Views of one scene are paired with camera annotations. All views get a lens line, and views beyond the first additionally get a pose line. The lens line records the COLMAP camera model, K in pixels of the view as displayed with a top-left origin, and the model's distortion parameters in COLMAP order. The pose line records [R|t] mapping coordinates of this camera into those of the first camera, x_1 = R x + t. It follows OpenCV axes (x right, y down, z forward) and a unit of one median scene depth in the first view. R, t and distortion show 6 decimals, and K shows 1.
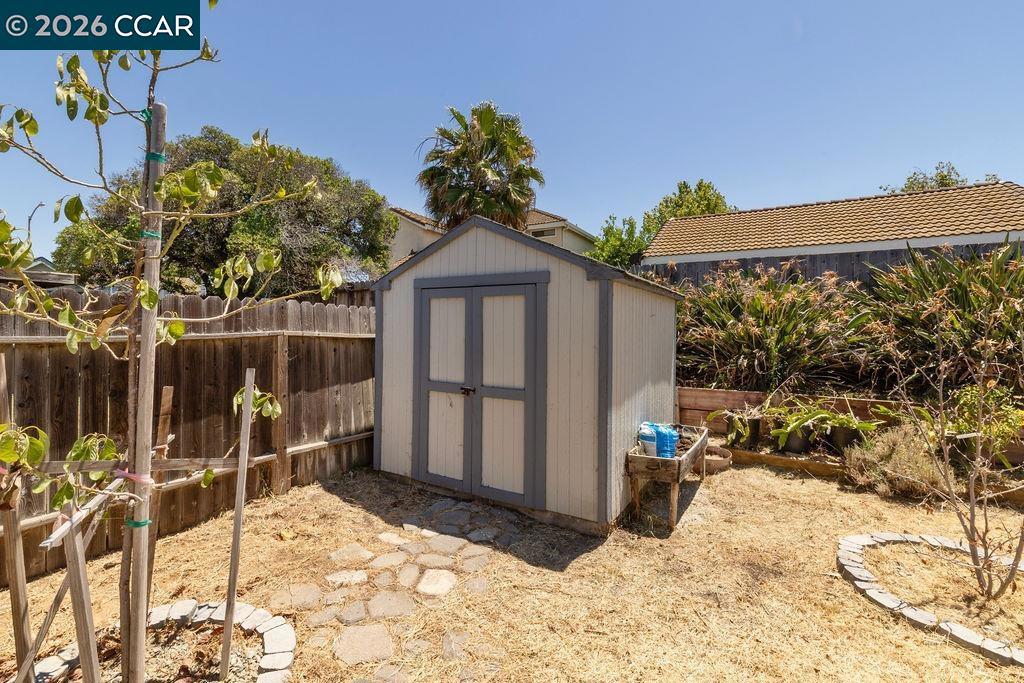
lens RADIAL K [[452.0, 0, 505.5], [0, 452.0, 322.3], [0, 0, 1]] dist [0.001024, 0.000648]
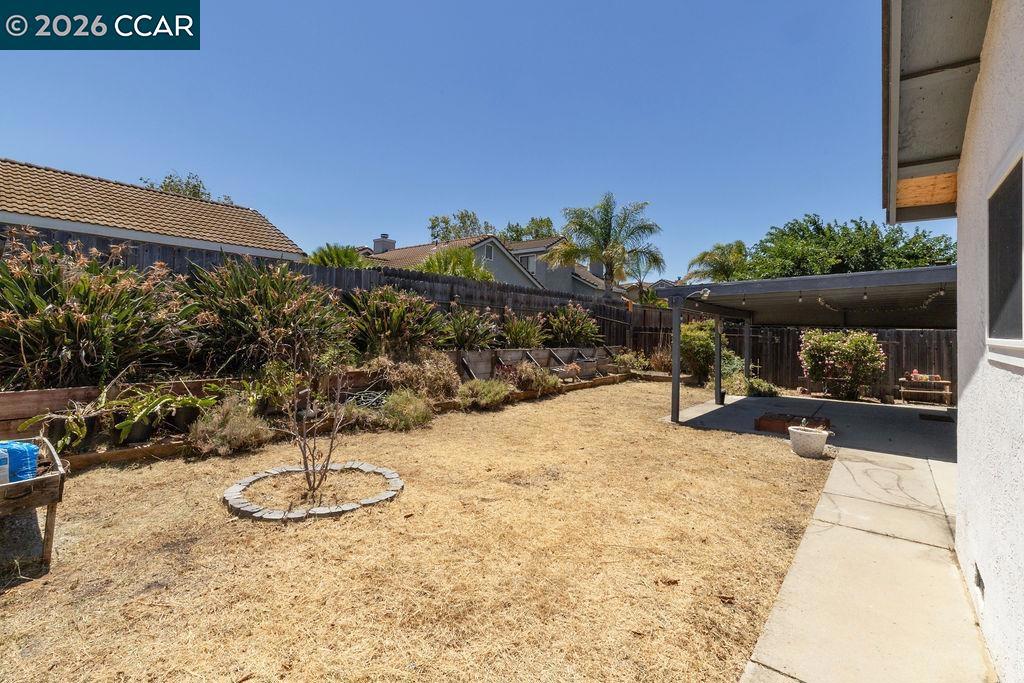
lens RADIAL K [[452.0, 0, 508.4], [0, 452.0, 334.8], [0, 0, 1]] dist [0.001024, 0.000648]
pose [[0.165514, -0.015524, 0.986085, -0.206643], [-0.036520, 0.999094, 0.021859, 0.002997], [-0.985531, -0.039630, 0.164797, 0.049358]]
